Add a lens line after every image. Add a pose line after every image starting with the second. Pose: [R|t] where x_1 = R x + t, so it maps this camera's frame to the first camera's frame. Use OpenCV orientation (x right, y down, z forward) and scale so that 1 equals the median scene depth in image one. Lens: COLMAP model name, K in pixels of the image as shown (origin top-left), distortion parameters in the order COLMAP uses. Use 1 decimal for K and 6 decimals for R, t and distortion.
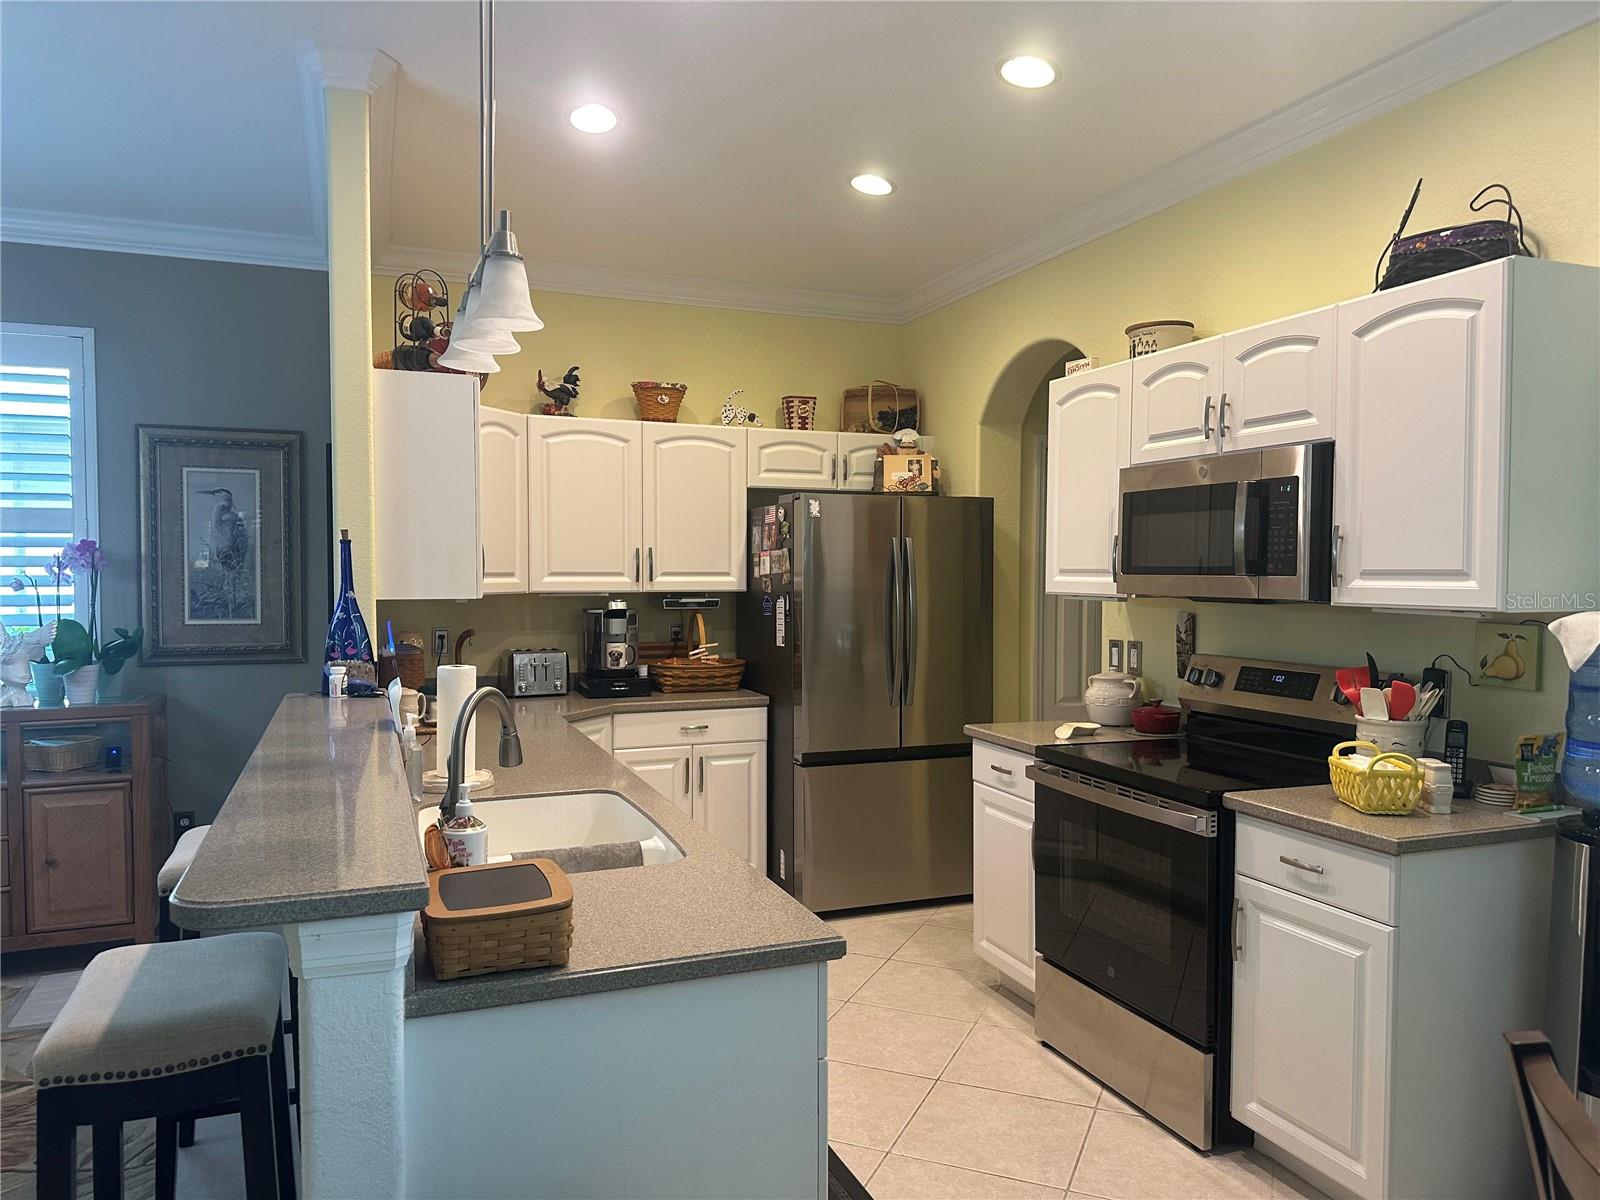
lens RADIAL K [[1127.9, 0, 809.9], [0, 1127.9, 605.7], [0, 0, 1]] dist [0.055531, -0.078227]
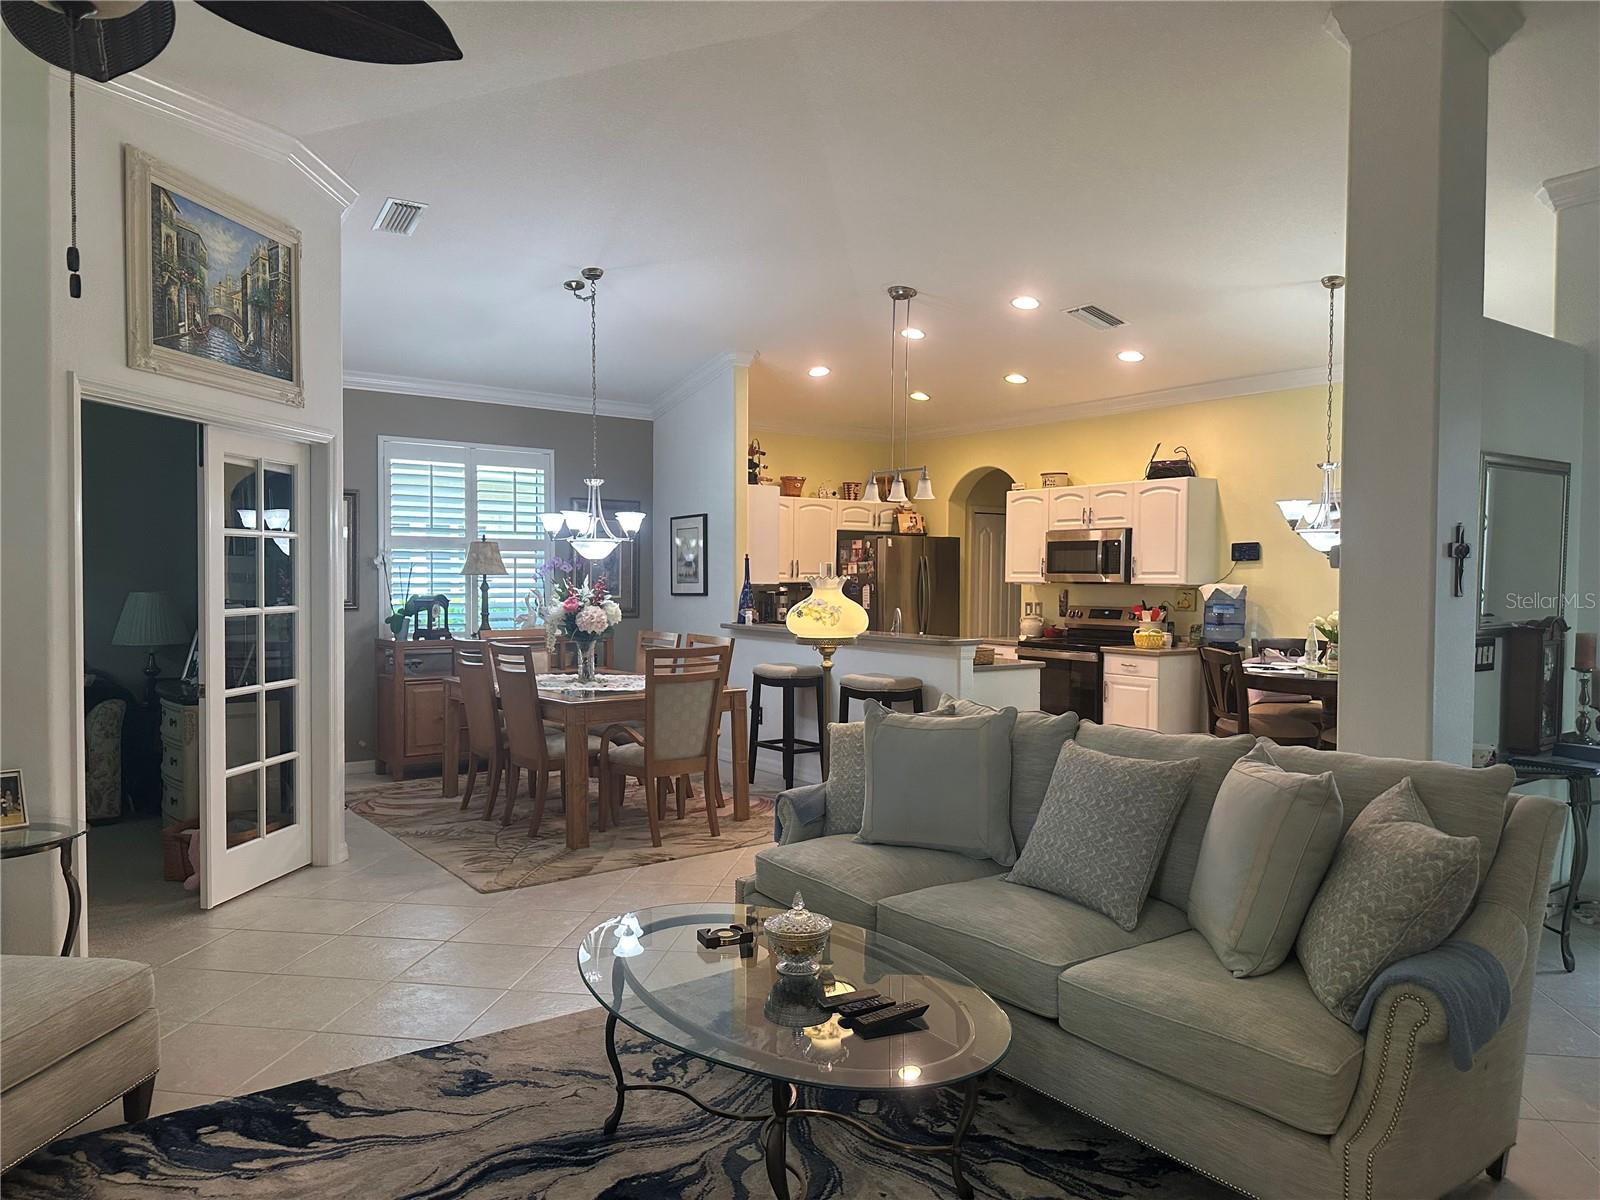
lens RADIAL K [[1115.6, 0, 796.1], [0, 1115.6, 608.0], [0, 0, 1]] dist [0.094105, -0.125353]
pose [[0.971218, -0.004124, 0.238158, -0.684571], [0.004218, 0.999991, 0.000115, 0.036915], [-0.238156, 0.000893, 0.971226, -1.027567]]
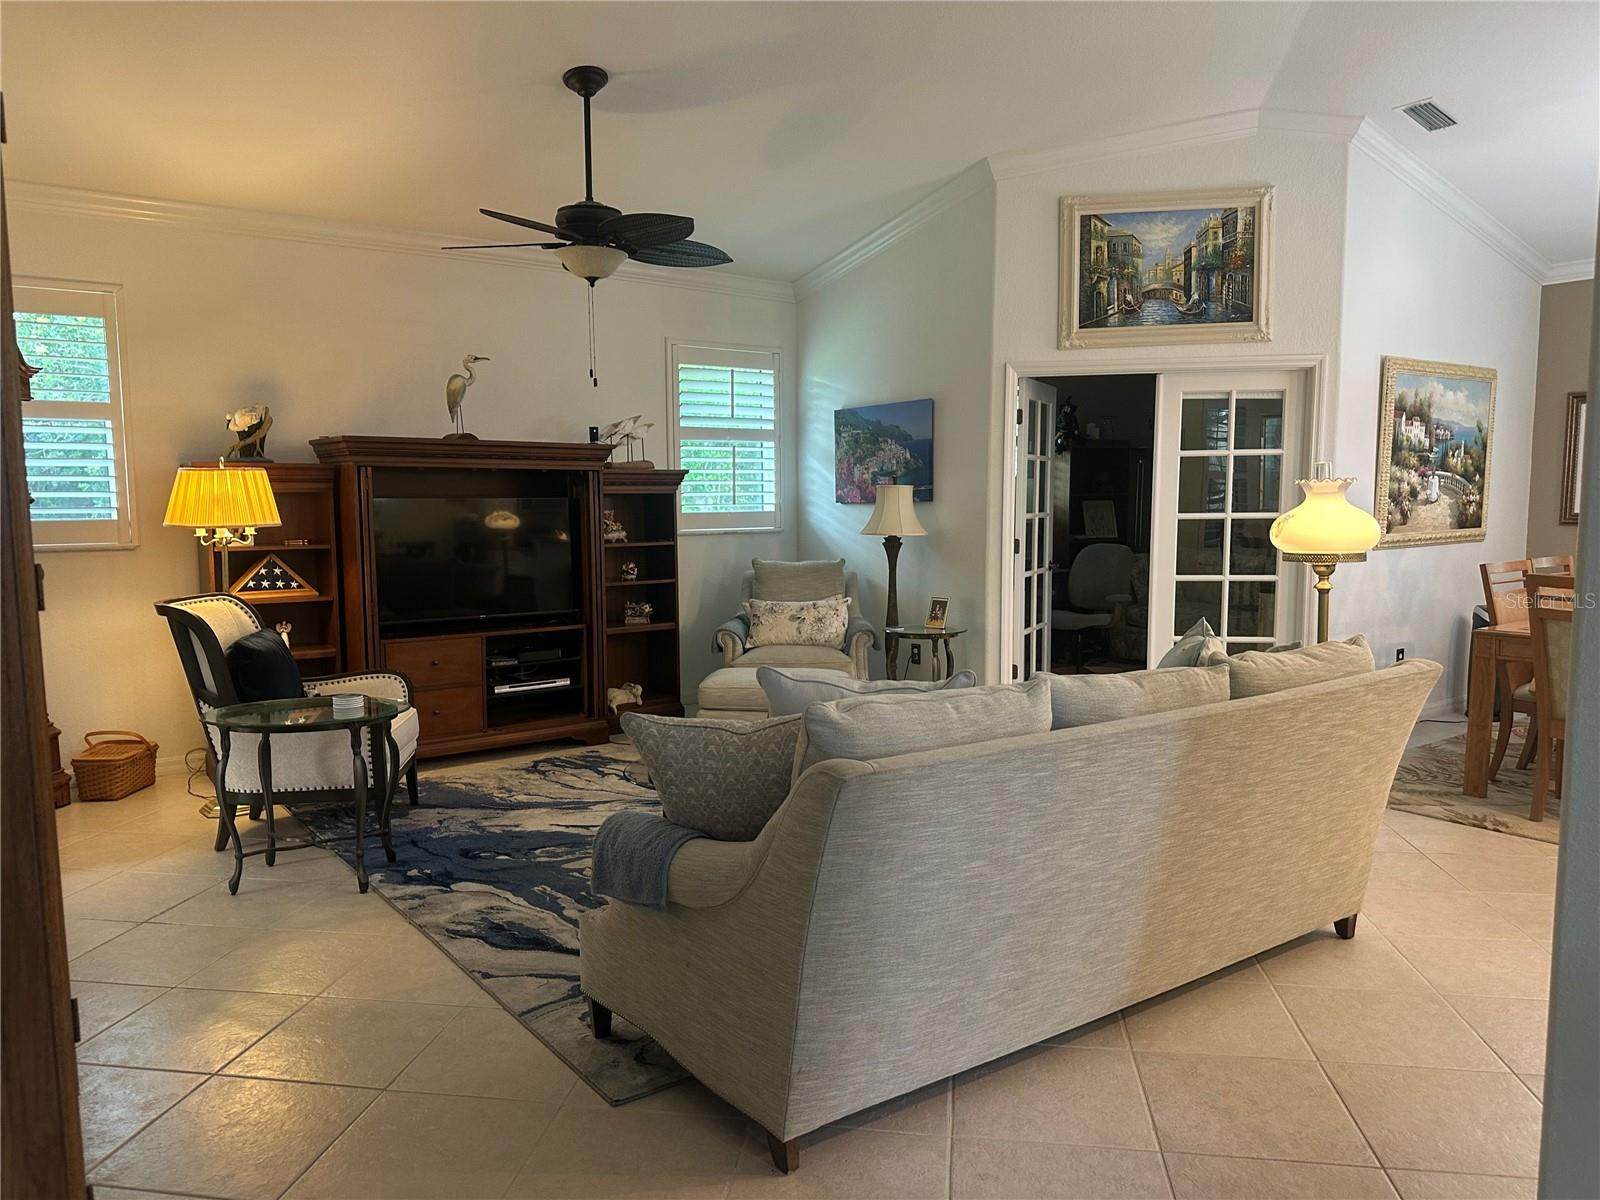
lens RADIAL K [[1115.6, 0, 796.1], [0, 1115.6, 608.0], [0, 0, 1]] dist [0.094105, -0.125353]
pose [[0.247334, 0.095787, -0.964184, 0.295929], [-0.027410, 0.995395, 0.091856, 0.037417], [0.968543, 0.003709, 0.248820, -0.656799]]
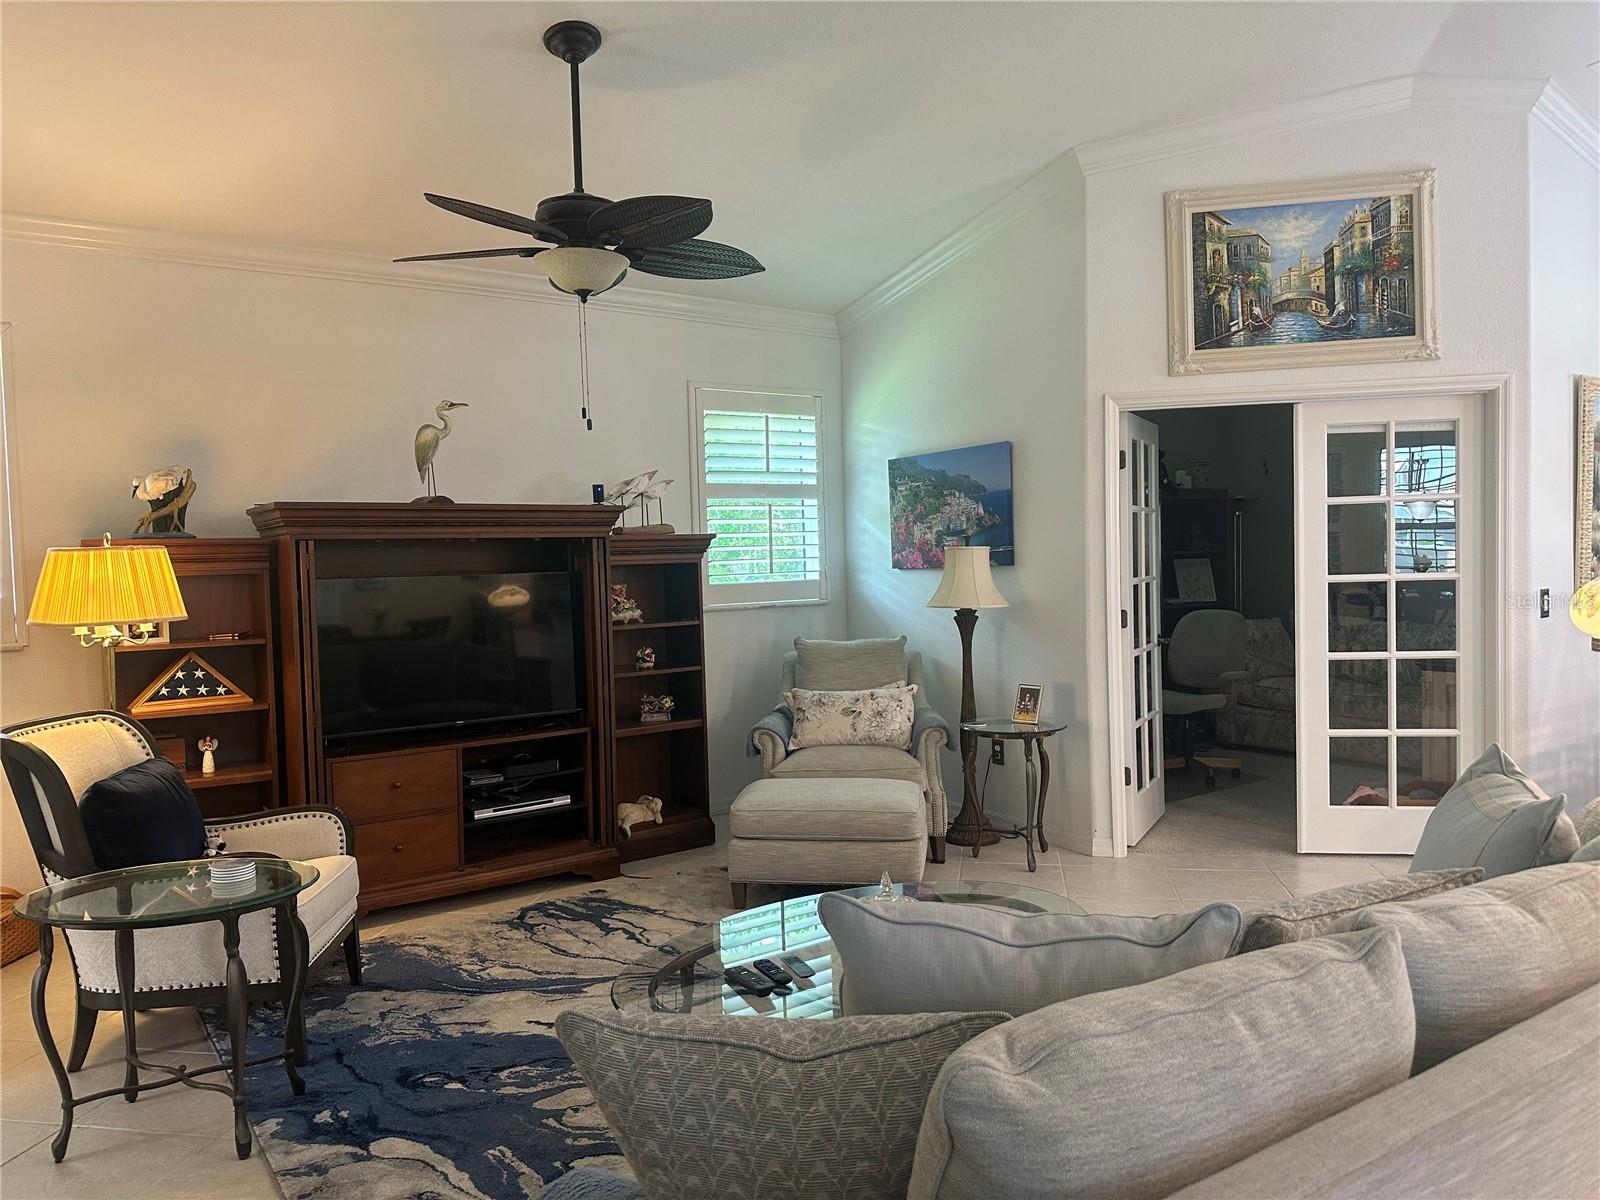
lens RADIAL K [[1123.0, 0, 800.0], [0, 1123.0, 600.0], [0, 0, 1]] dist [0.018698, -0.001276]
pose [[0.218510, 0.031095, -0.975339, 0.027270], [-0.005875, 0.999516, 0.030549, 0.029367], [0.975817, -0.000946, 0.218587, -0.603796]]
